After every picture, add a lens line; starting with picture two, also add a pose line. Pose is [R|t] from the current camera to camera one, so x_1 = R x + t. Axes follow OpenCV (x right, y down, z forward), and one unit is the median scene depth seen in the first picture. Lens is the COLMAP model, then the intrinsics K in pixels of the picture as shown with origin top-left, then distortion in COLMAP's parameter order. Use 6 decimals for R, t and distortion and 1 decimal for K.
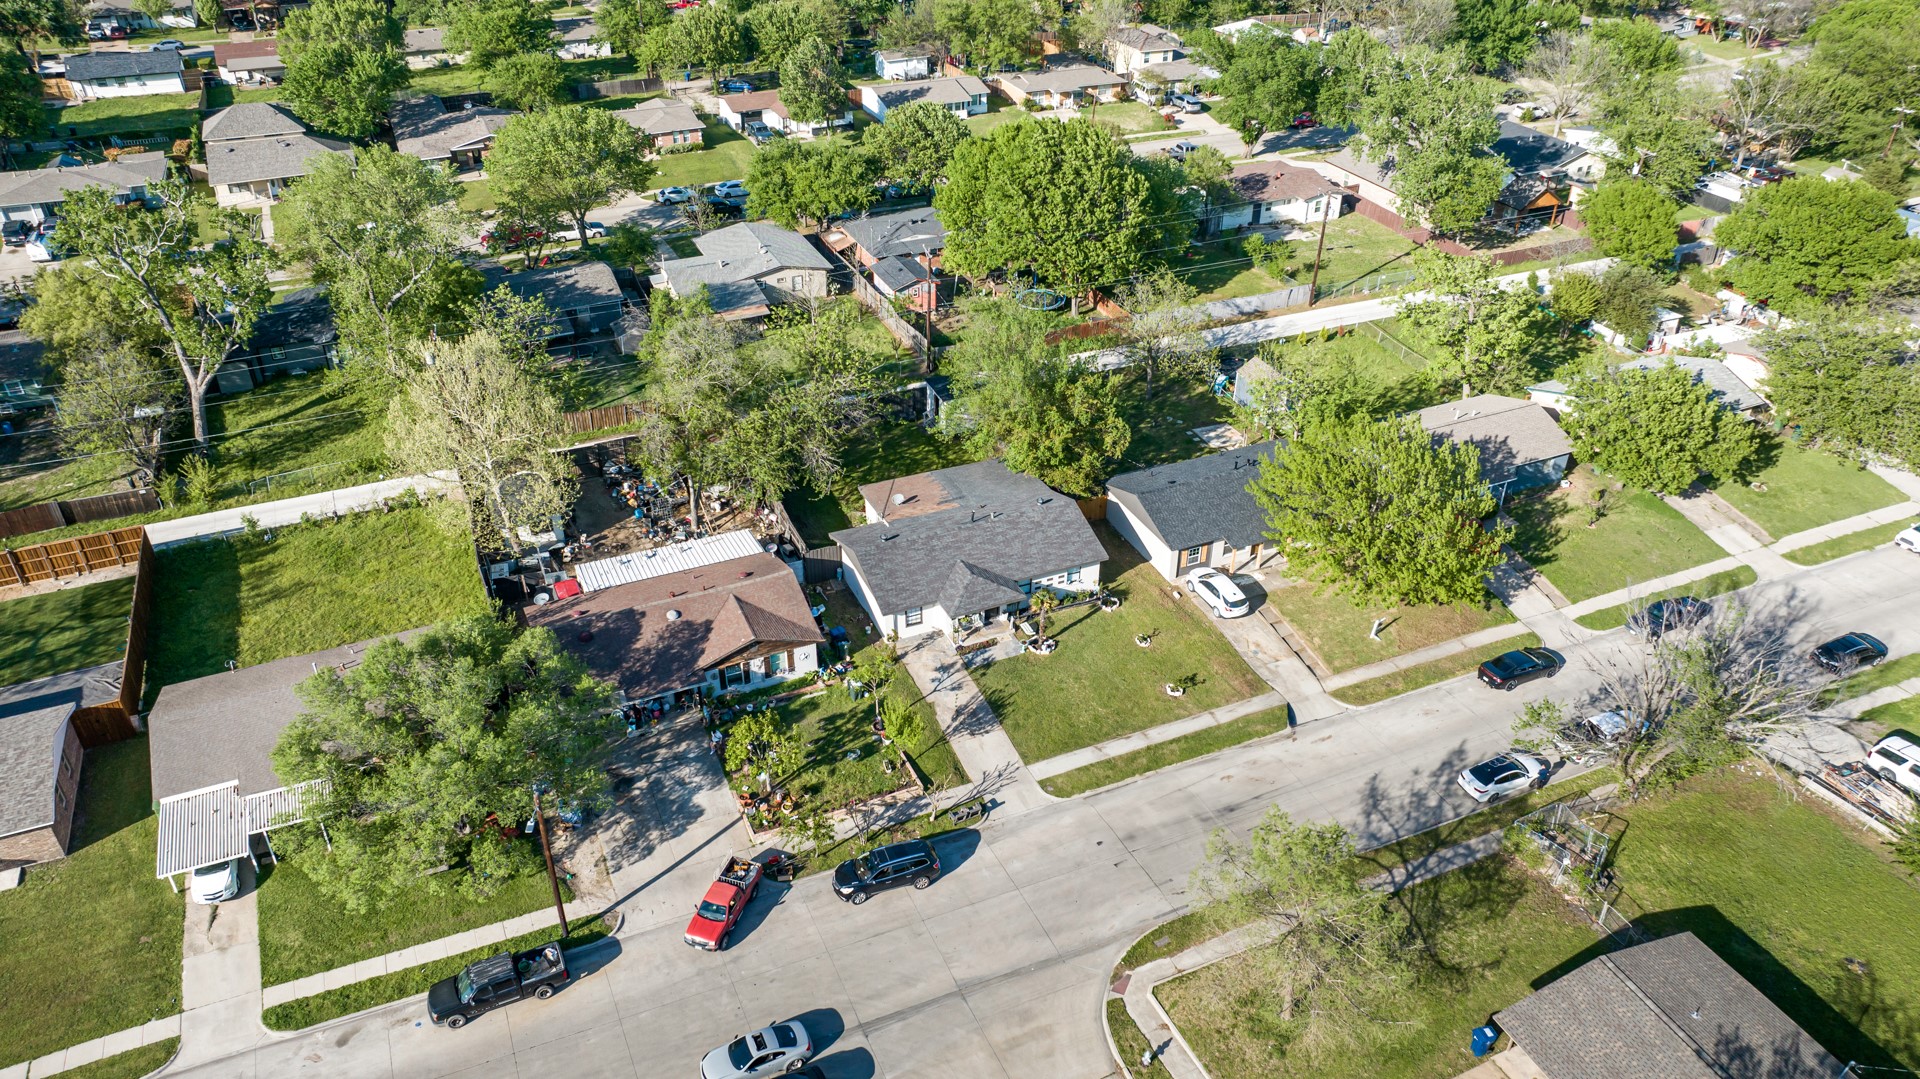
lens RADIAL K [[1343.4, 0, 954.2], [0, 1343.4, 536.7], [0, 0, 1]] dist [-0.019696, 0.006260]
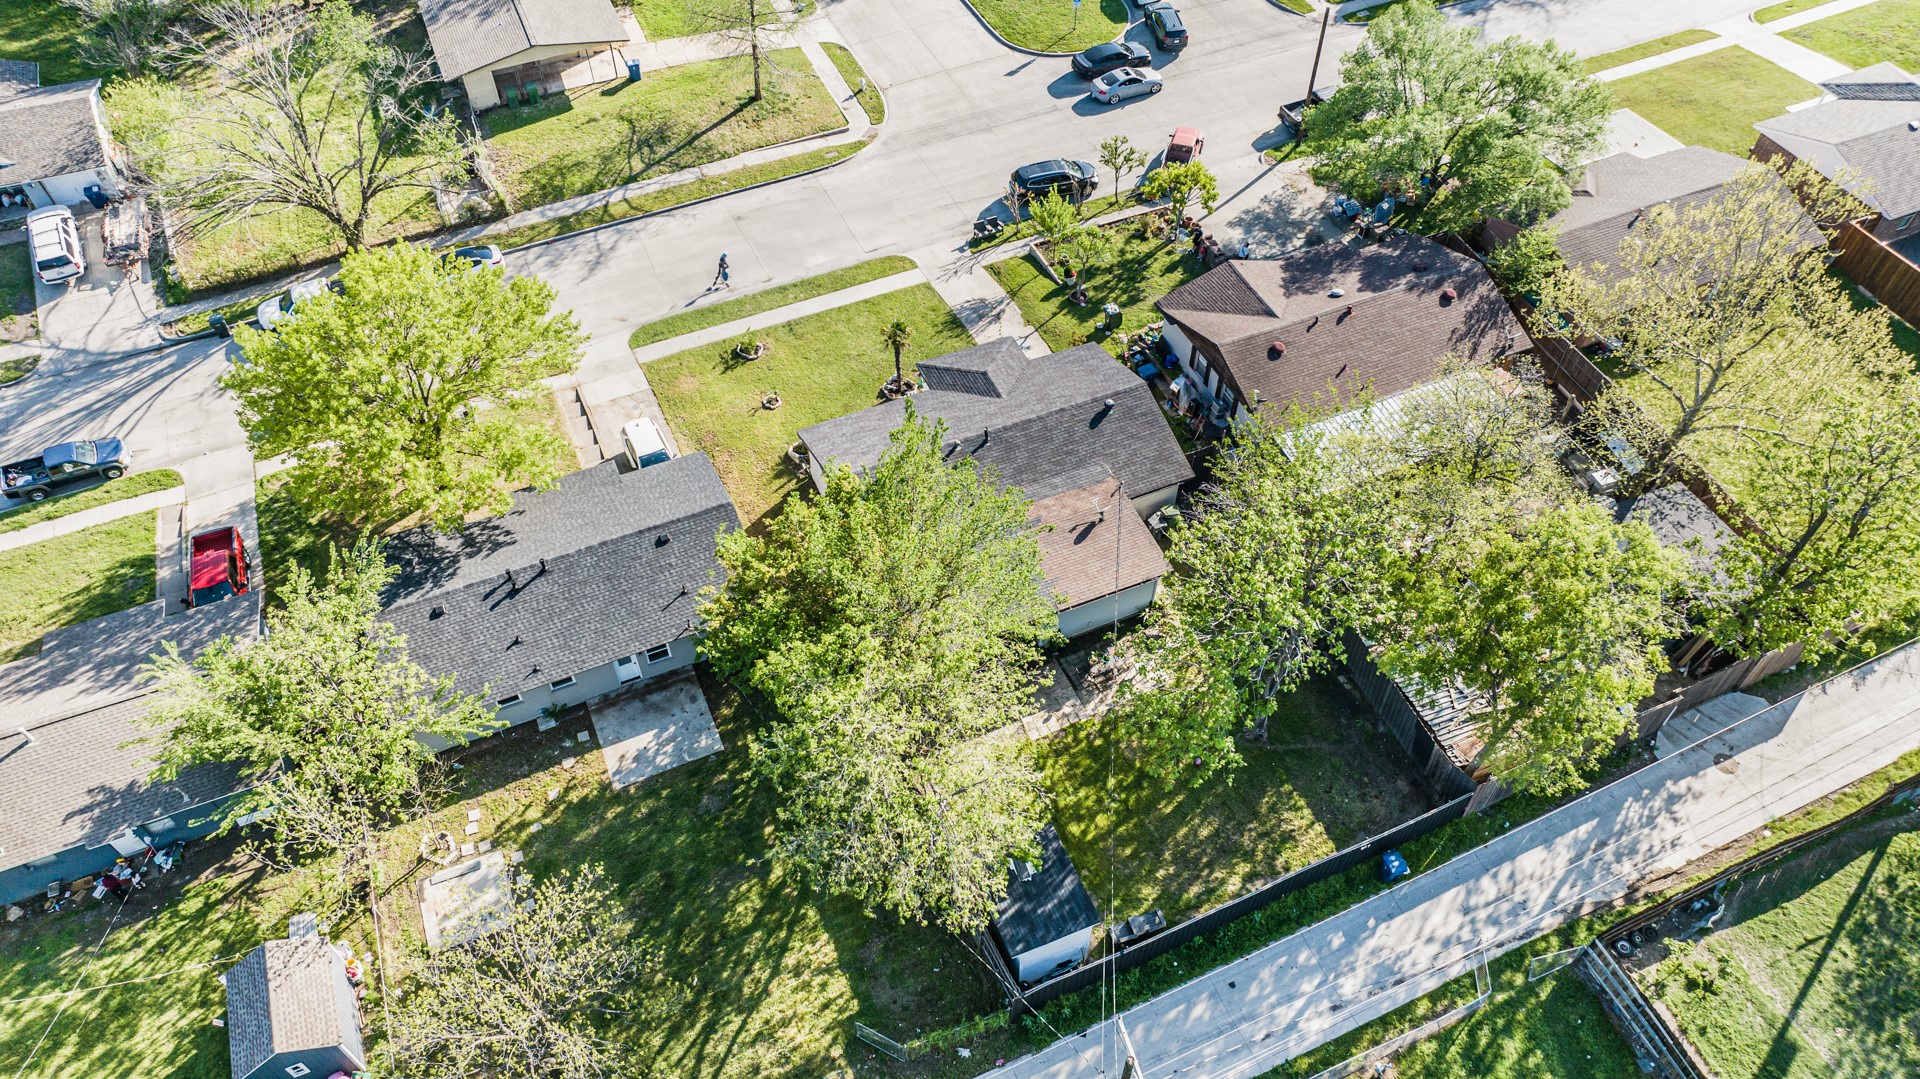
lens RADIAL K [[1369.3, 0, 960.0], [0, 1369.3, 539.5], [0, 0, 1]] dist [-0.106572, 0.109827]
pose [[-0.999907, -0.006639, -0.011892, 0.037133], [-0.012639, 0.126913, 0.991833, -0.735502], [-0.005076, 0.991892, -0.126985, 1.207412]]
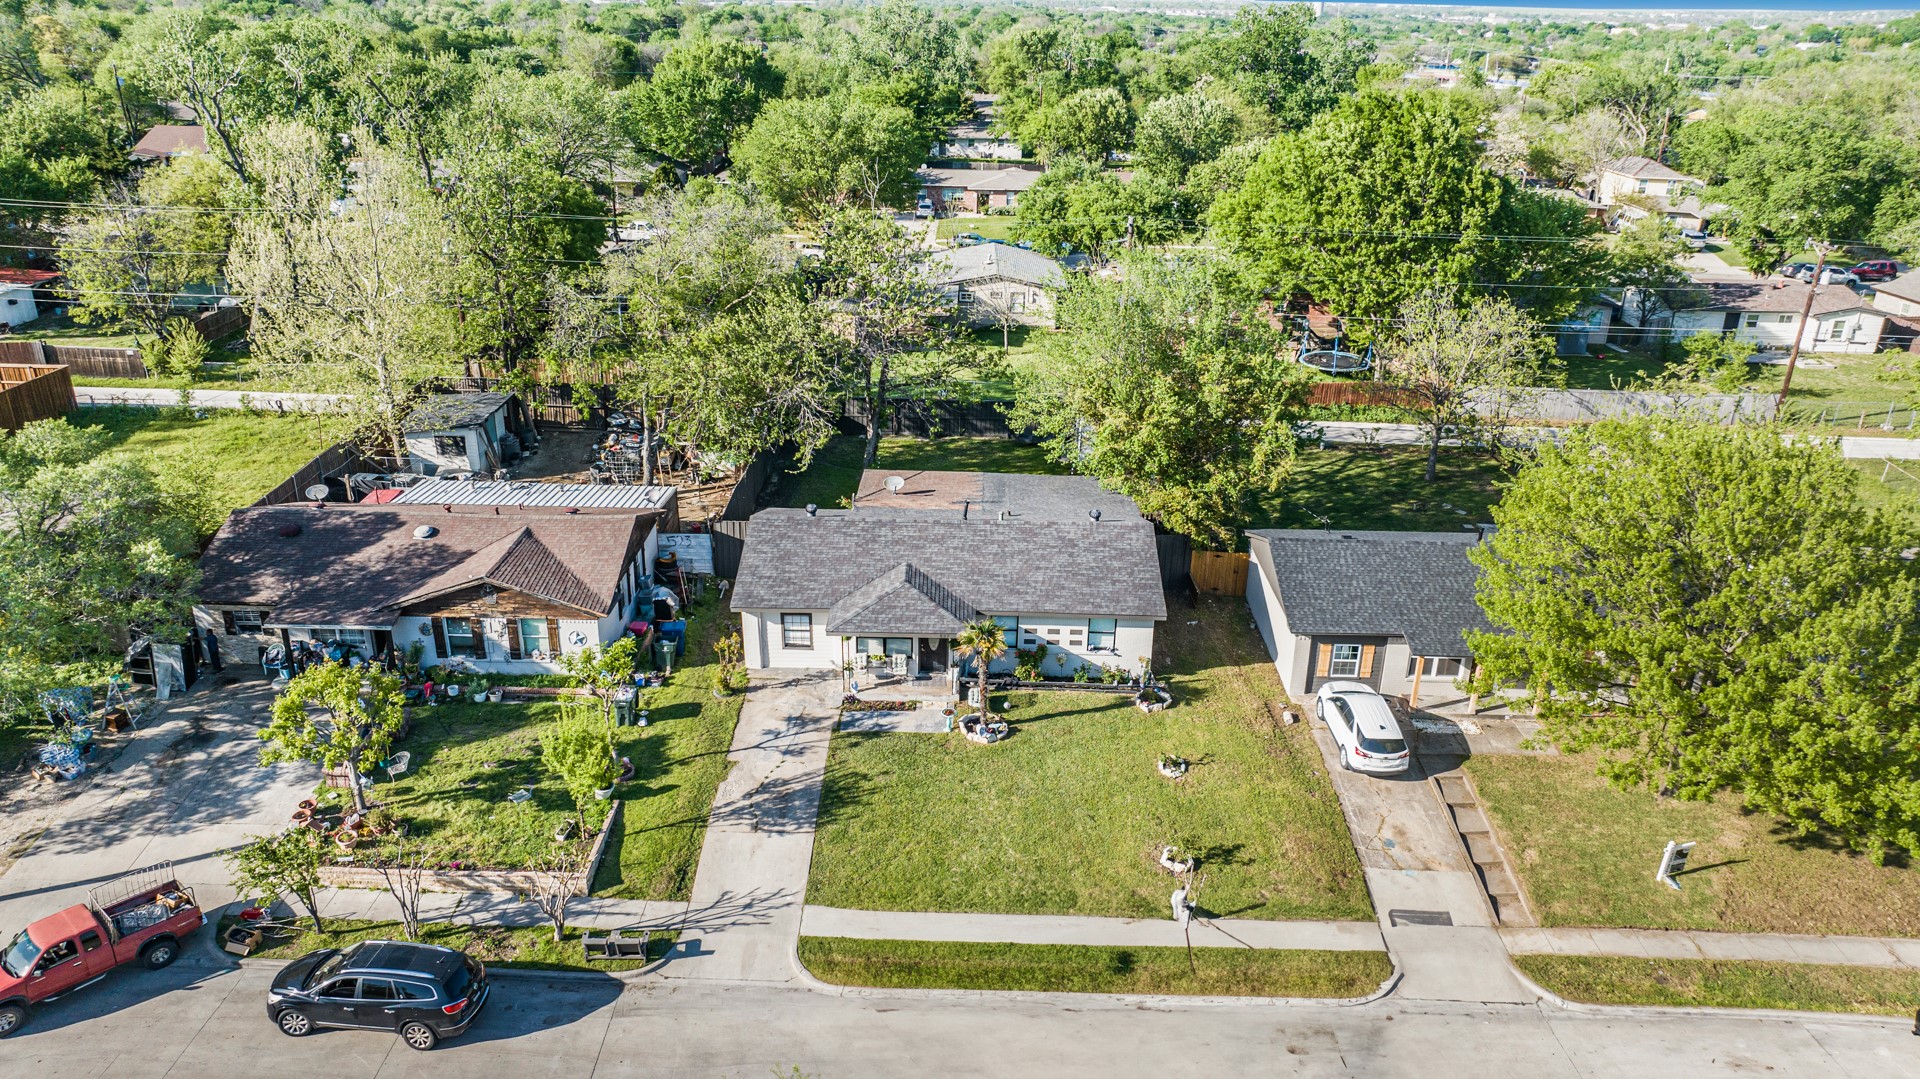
lens RADIAL K [[1343.4, 0, 954.2], [0, 1343.4, 536.7], [0, 0, 1]] dist [-0.019696, 0.006260]
pose [[0.909175, 0.167703, -0.381152, 0.252686], [-0.236849, 0.961100, -0.142089, 0.087323], [0.342497, 0.219459, 0.913528, 0.479971]]
